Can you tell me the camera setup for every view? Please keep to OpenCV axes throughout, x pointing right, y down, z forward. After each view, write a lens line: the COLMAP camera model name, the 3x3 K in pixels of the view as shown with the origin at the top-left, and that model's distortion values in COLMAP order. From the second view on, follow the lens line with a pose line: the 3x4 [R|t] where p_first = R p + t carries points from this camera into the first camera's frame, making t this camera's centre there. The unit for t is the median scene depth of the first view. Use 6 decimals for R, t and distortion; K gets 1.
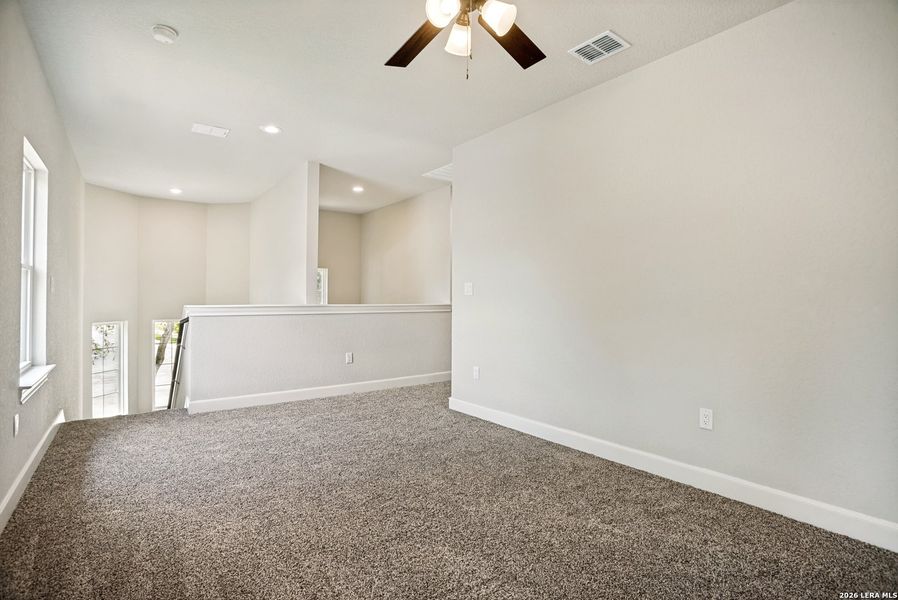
lens RADIAL K [[435.9, 0, 447.8], [0, 435.9, 294.9], [0, 0, 1]] dist [-0.082194, 0.031361]
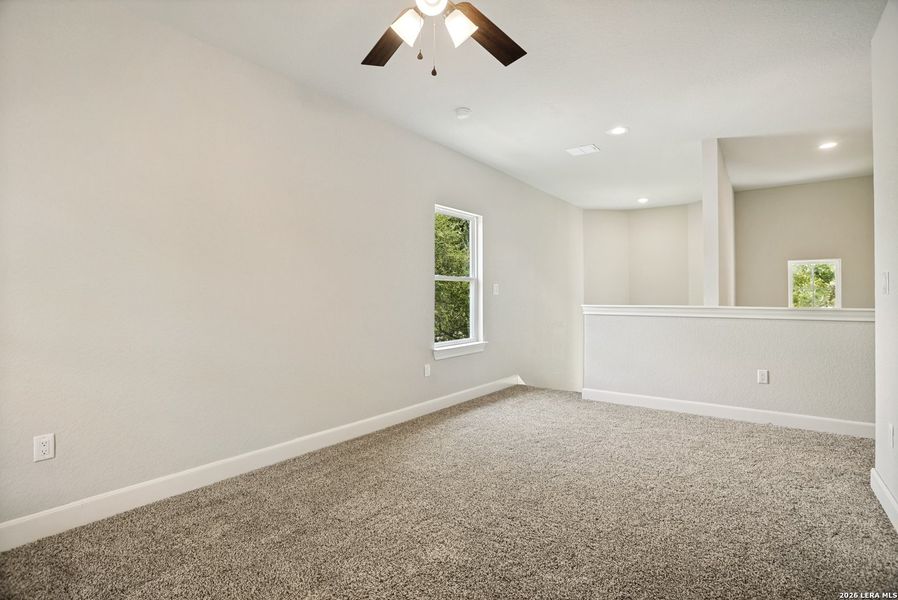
lens RADIAL K [[435.9, 0, 447.8], [0, 435.9, 294.9], [0, 0, 1]] dist [-0.082194, 0.031361]
pose [[0.267716, -0.006571, -0.963476, 0.397397], [0.003330, 0.999977, -0.005895, 0.003262], [0.963492, -0.001630, 0.267731, 0.306965]]
